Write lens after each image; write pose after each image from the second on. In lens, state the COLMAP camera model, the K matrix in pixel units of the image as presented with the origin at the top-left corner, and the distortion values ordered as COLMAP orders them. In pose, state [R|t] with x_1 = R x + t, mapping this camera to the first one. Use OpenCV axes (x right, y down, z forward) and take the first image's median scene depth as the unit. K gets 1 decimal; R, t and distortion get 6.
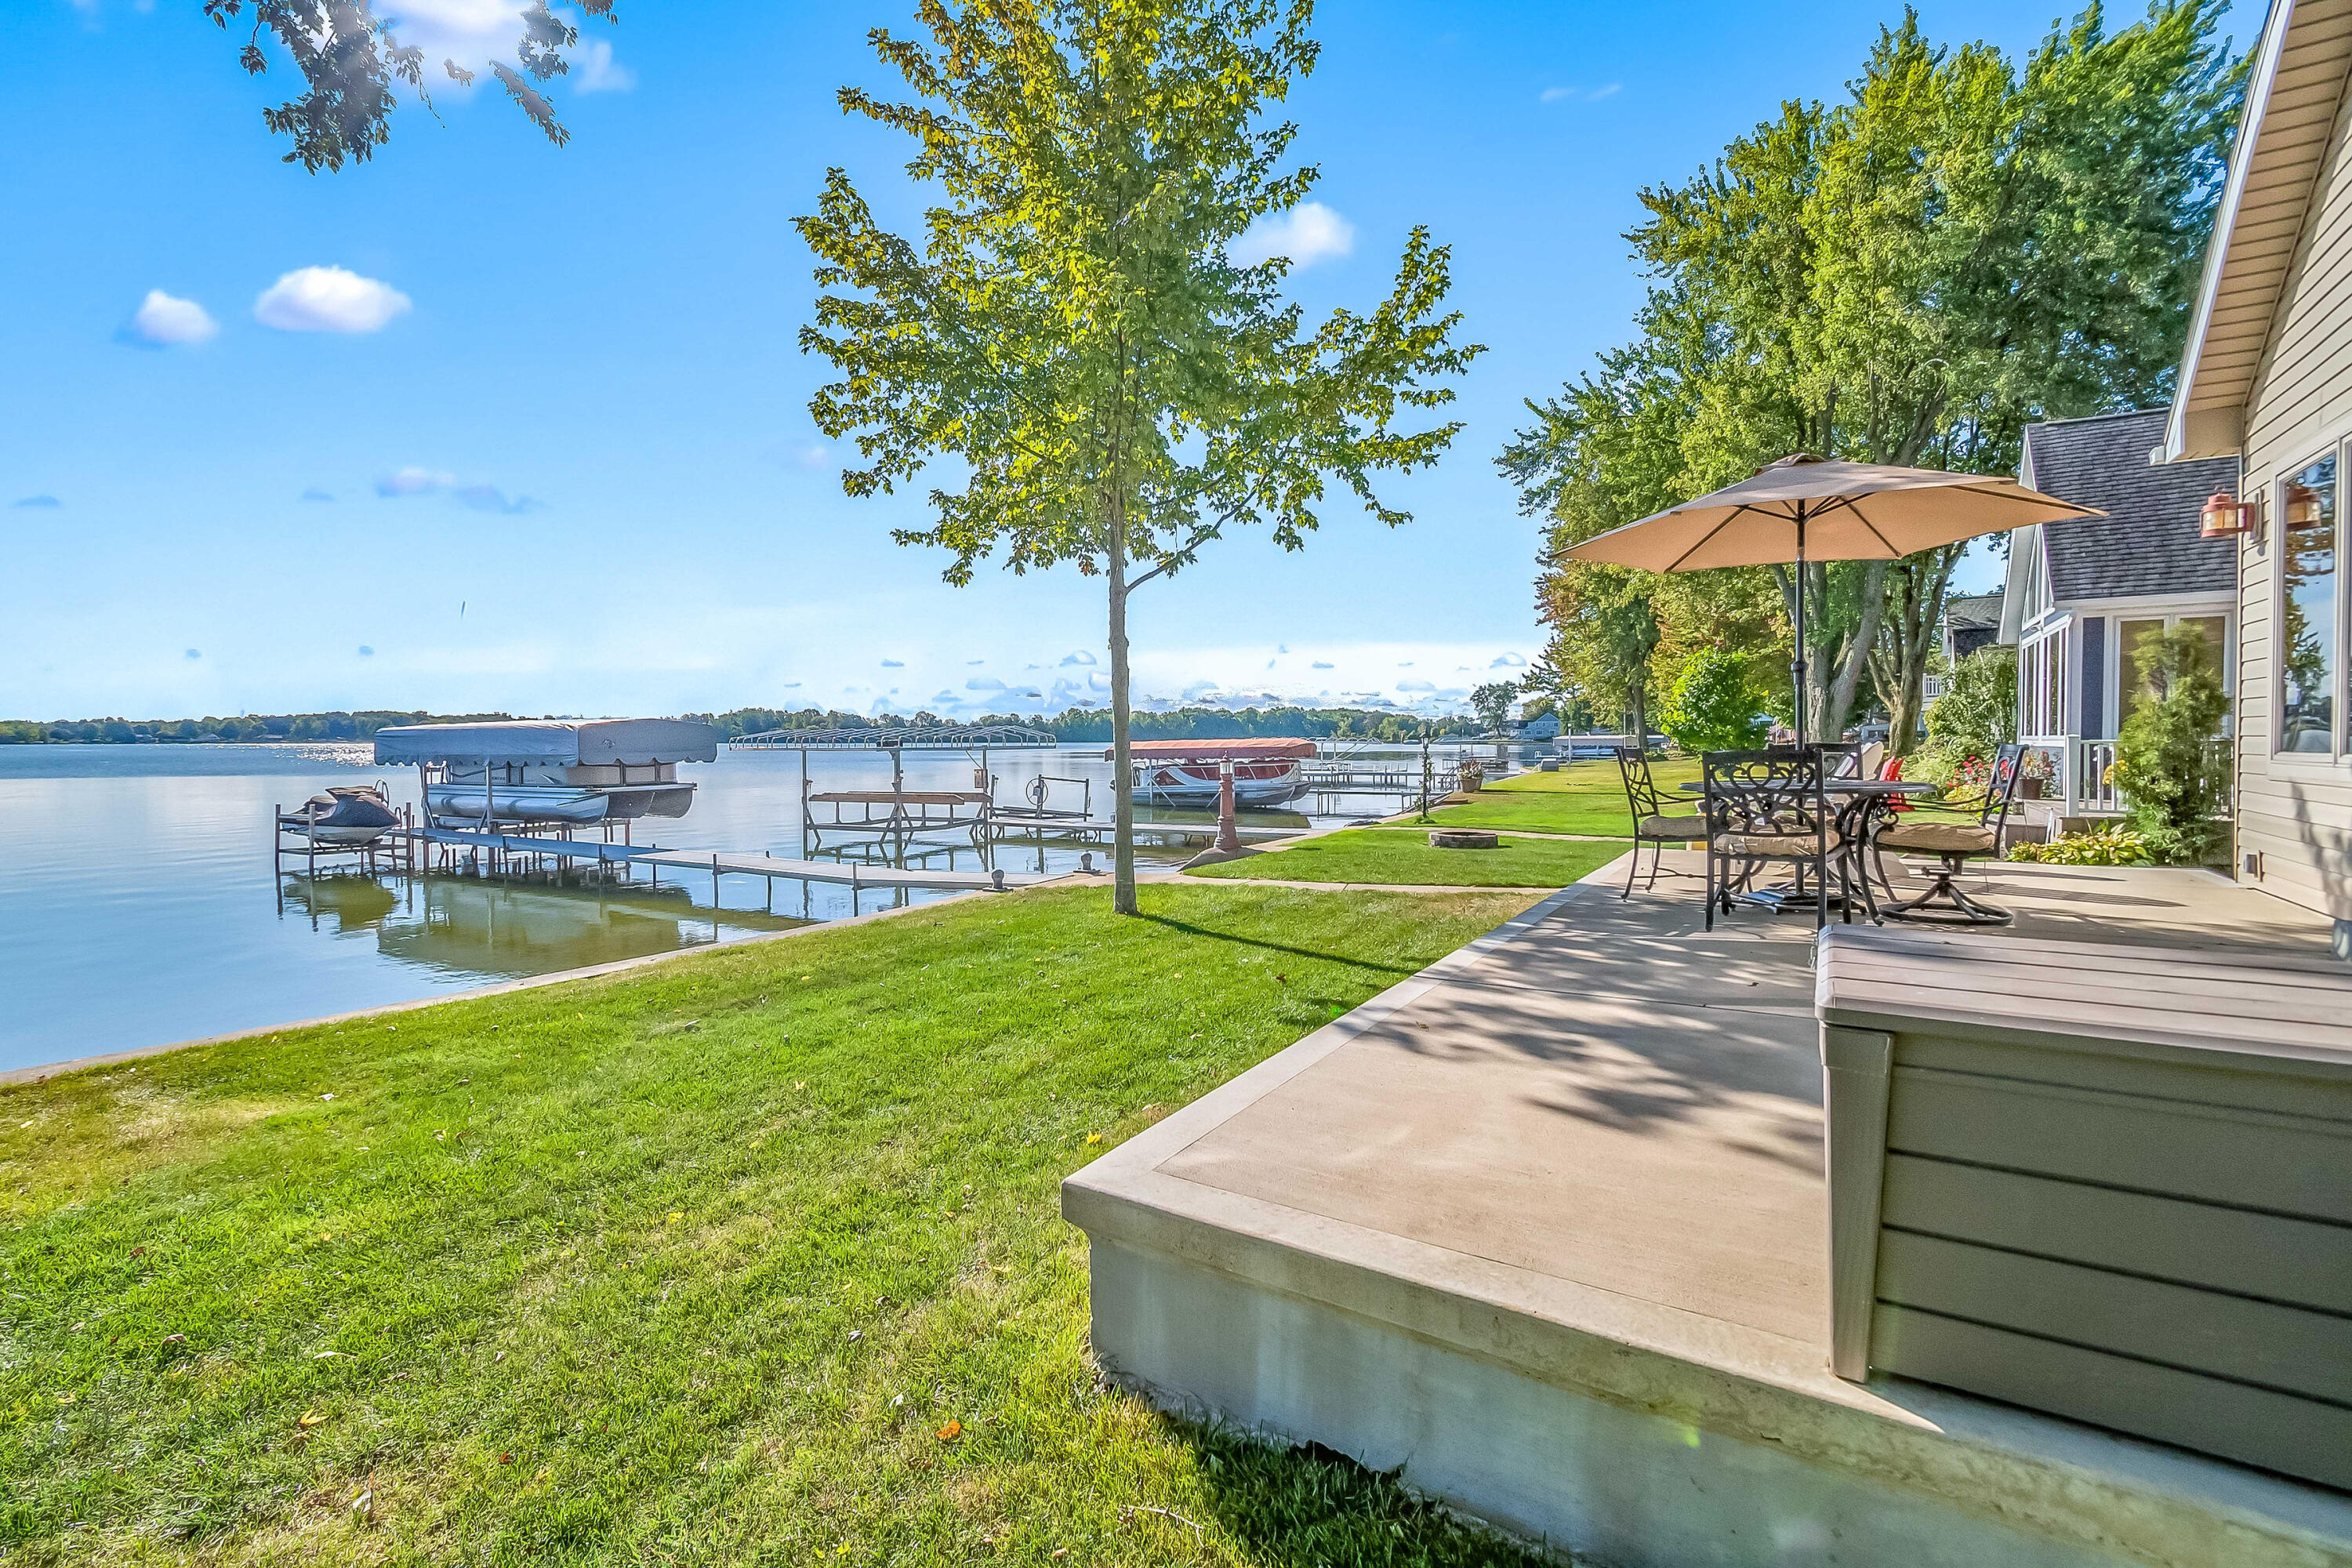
lens RADIAL K [[1044.5, 0, 1116.2], [0, 1044.5, 767.7], [0, 0, 1]] dist [0.007501, -0.005662]
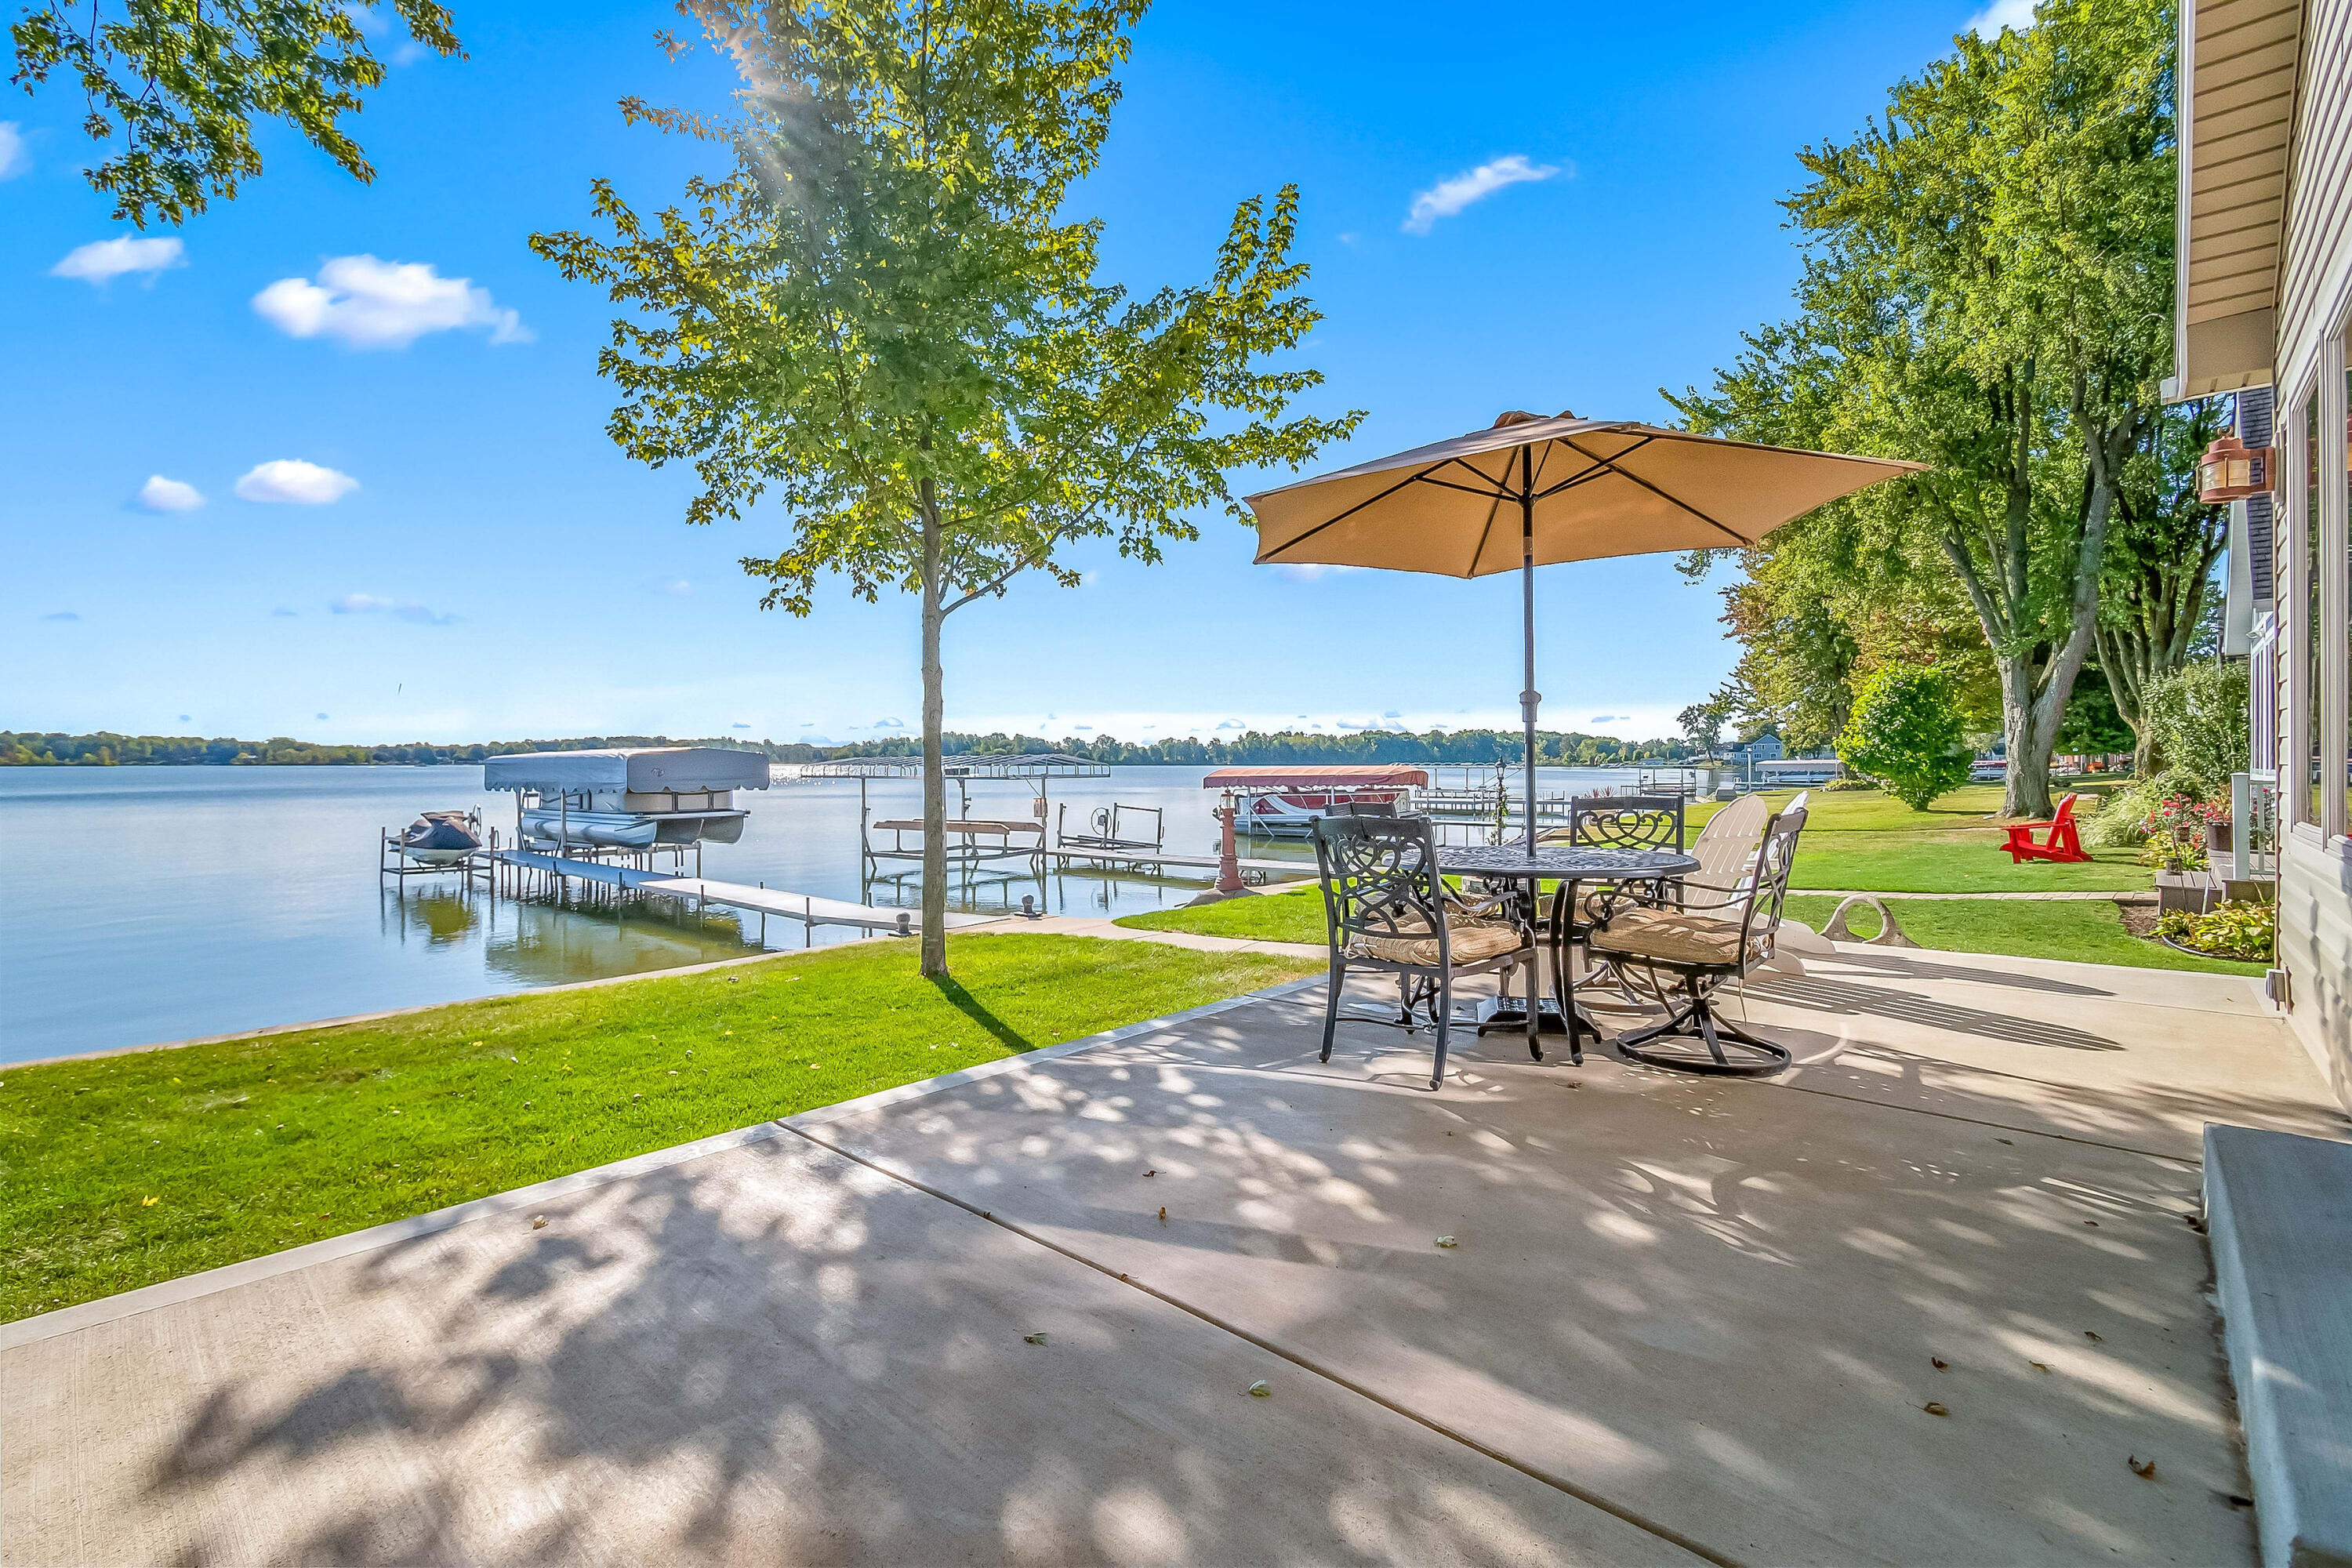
lens RADIAL K [[1044.5, 0, 1122.4], [0, 1044.5, 768.7], [0, 0, 1]] dist [0.007501, -0.005662]
pose [[0.985445, 0.002305, -0.169978, 0.117215], [-0.005808, 0.999781, -0.020118, -0.006741], [0.169895, 0.020813, 0.985242, 0.048587]]
